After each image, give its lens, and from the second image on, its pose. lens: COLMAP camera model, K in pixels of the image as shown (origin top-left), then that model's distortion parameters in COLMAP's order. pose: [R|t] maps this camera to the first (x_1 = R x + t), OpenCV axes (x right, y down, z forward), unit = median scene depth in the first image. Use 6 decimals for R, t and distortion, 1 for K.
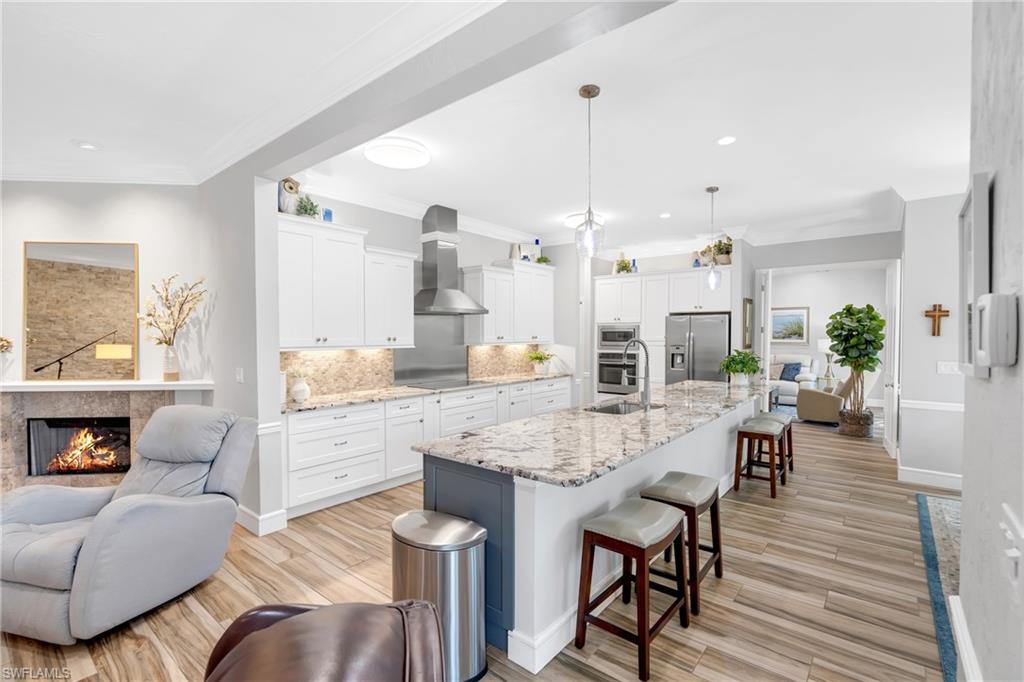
lens RADIAL K [[470.4, 0, 504.9], [0, 470.4, 337.1], [0, 0, 1]] dist [0.000009, 0.000241]
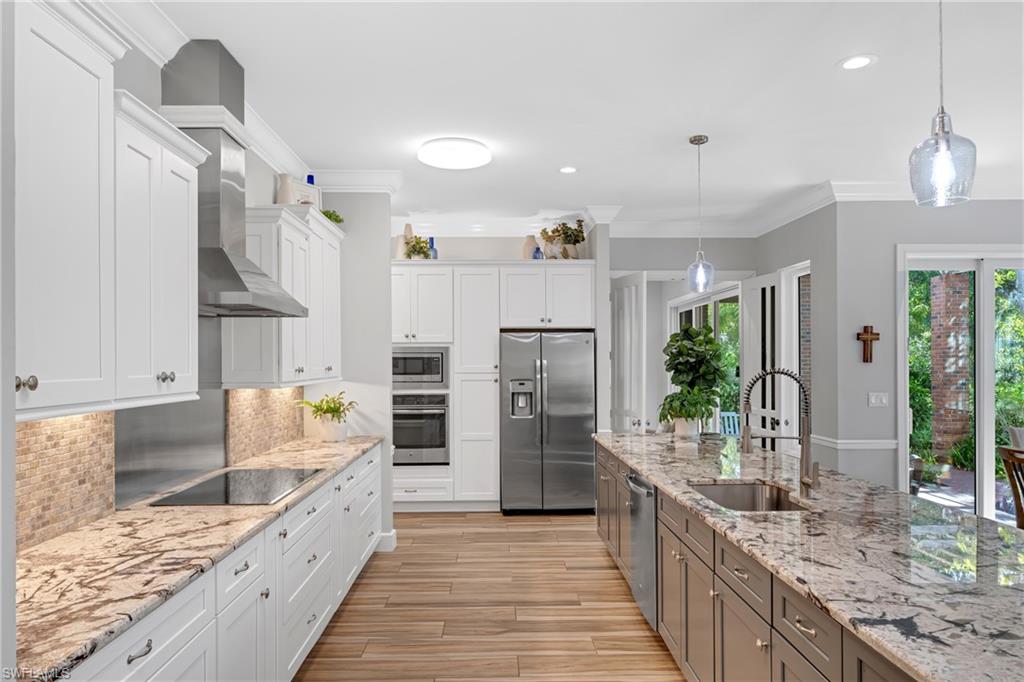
lens RADIAL K [[697.7, 0, 511.3], [0, 697.7, 360.9], [0, 0, 1]] dist [0.003487, 0.002800]
pose [[0.752962, -0.002068, 0.658060, -0.280679], [0.008117, 0.999948, -0.006146, -0.001946], [-0.658013, 0.009969, 0.752940, 0.318987]]
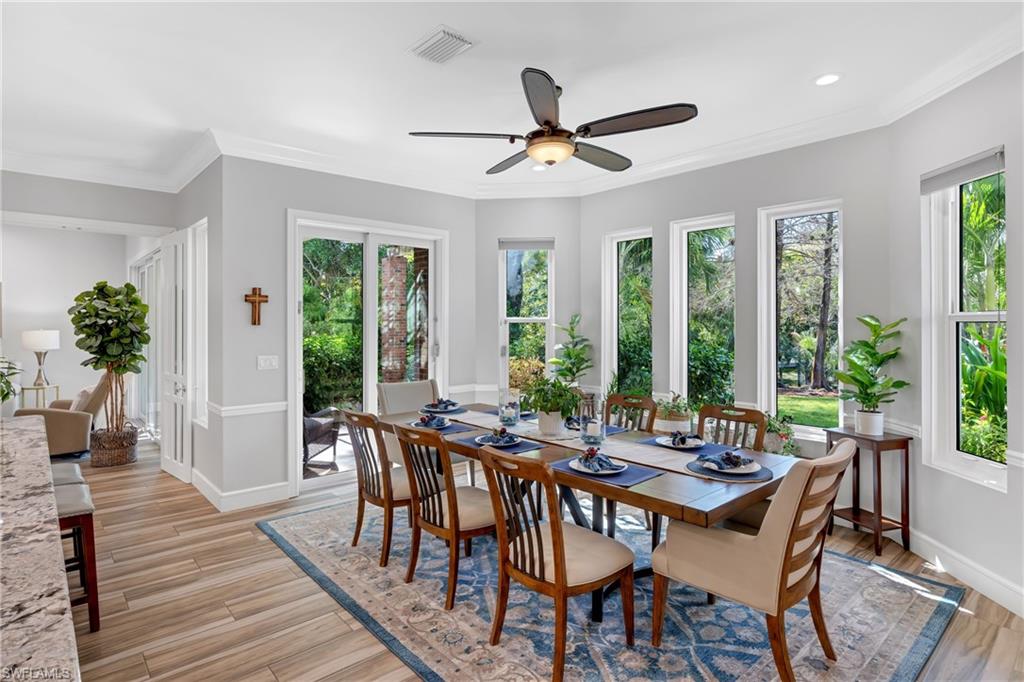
lens RADIAL K [[532.4, 0, 510.2], [0, 532.4, 323.0], [0, 0, 1]] dist [-0.000742, 0.000076]
pose [[0.156437, 0.000085, 0.987688, 0.032814], [0.007289, 0.999973, -0.001240, -0.001295], [-0.987661, 0.007393, 0.156433, 0.274268]]
